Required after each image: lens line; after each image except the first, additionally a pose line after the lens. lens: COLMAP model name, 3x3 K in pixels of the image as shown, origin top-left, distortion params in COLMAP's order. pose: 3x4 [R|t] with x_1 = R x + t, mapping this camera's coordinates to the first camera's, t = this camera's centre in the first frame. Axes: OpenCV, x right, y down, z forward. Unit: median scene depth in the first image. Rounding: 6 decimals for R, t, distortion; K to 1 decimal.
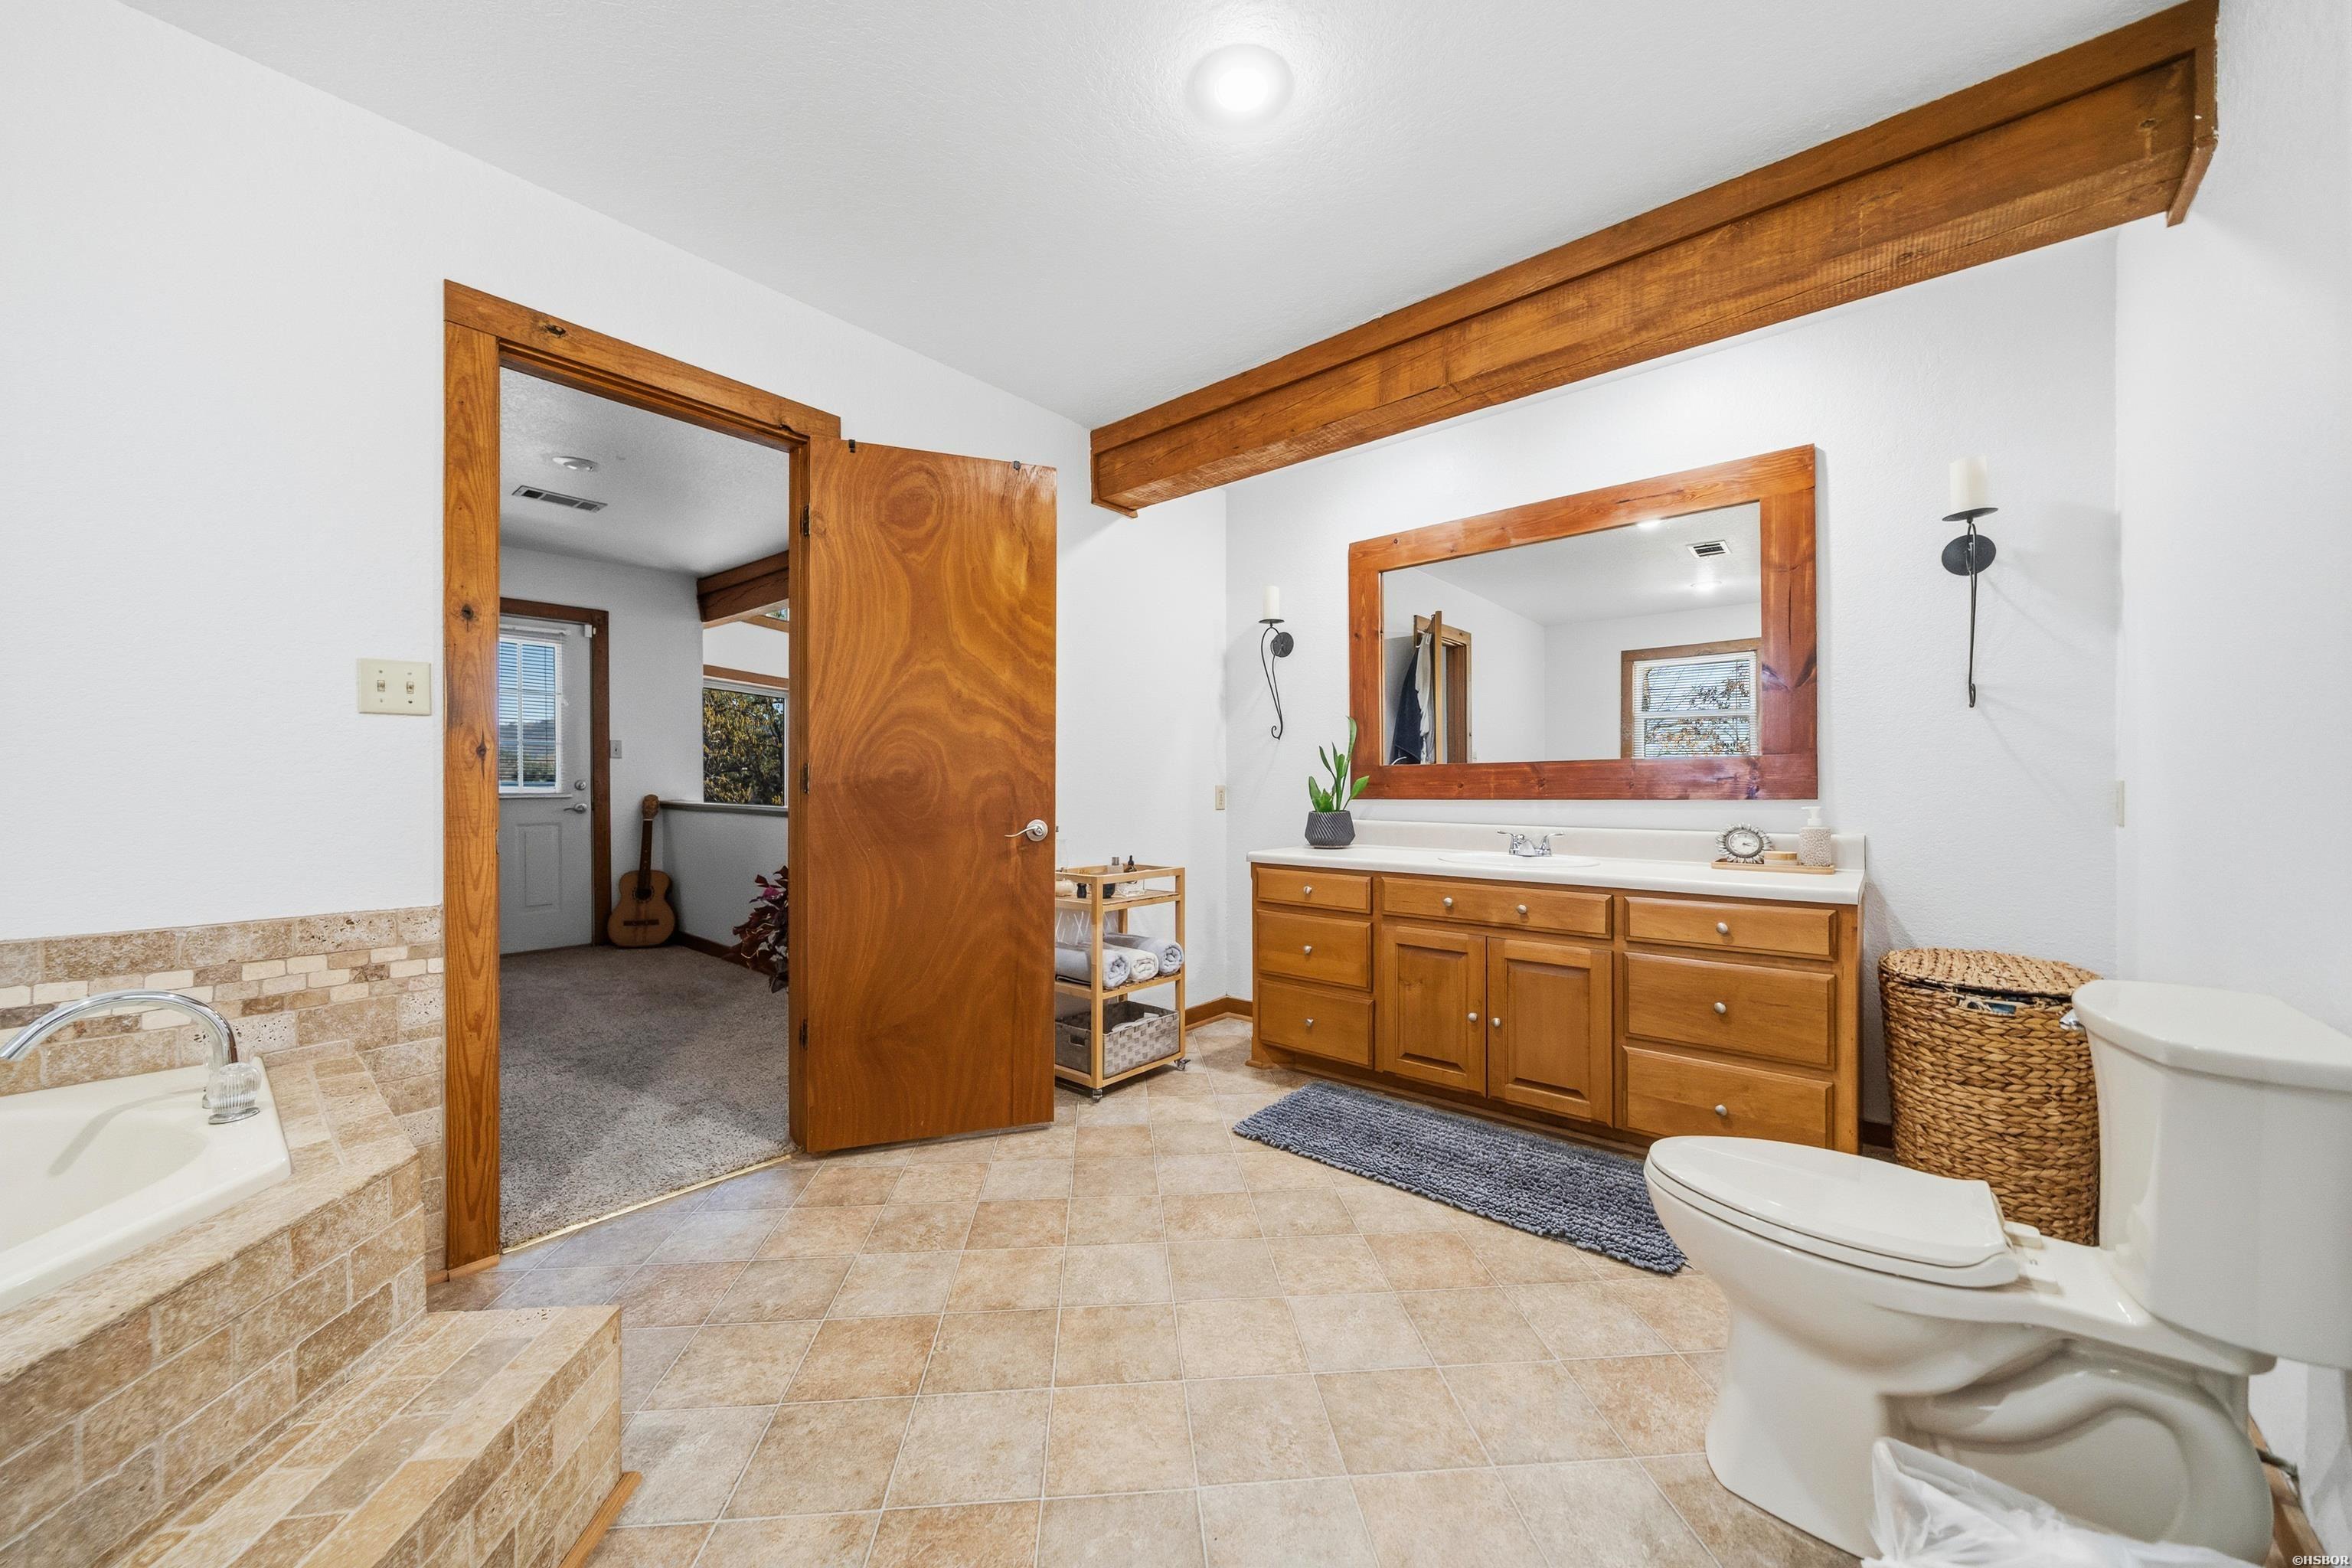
lens RADIAL K [[867.0, 0, 1174.5], [0, 867.0, 787.4], [0, 0, 1]] dist [-0.001794, -0.000049]
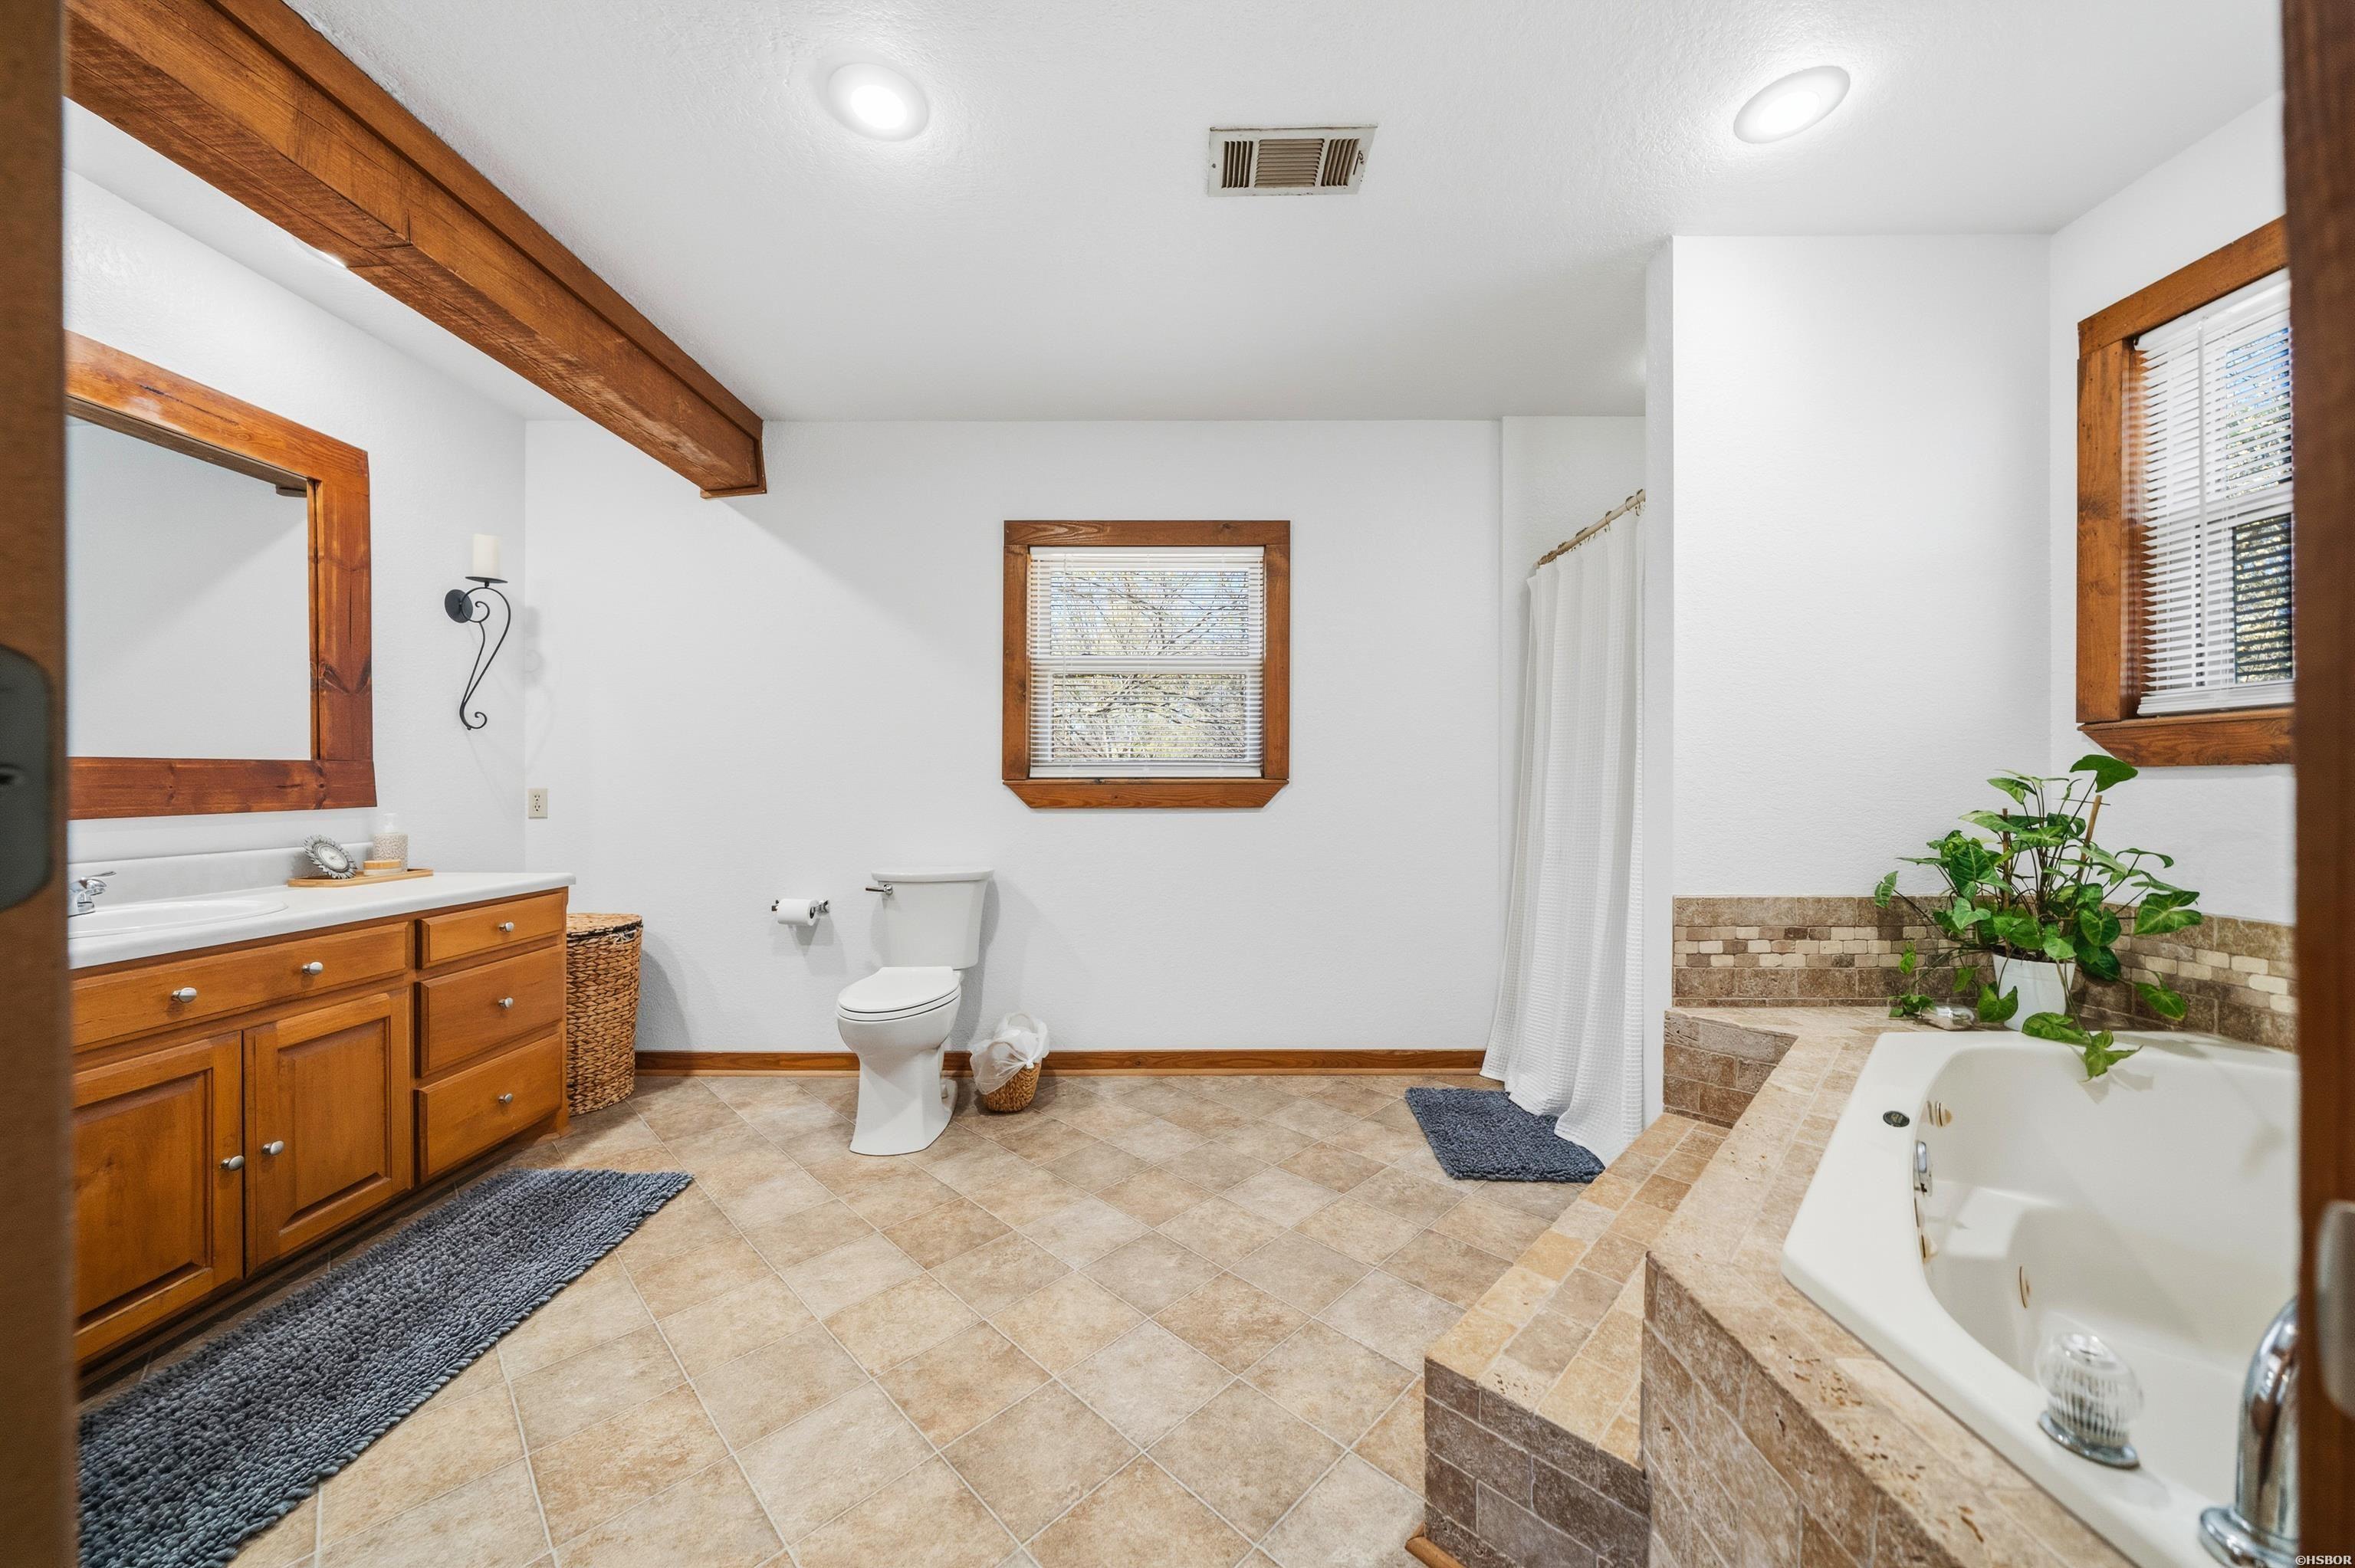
lens RADIAL K [[806.4, 0, 1176.5], [0, 806.4, 784.6], [0, 0, 1]] dist [-0.013088, -0.000139]
pose [[-0.657153, 0.003719, 0.753748, -0.640505], [0.006612, 0.999978, 0.000830, -0.007806], [-0.753729, 0.005529, -0.657163, 1.013747]]
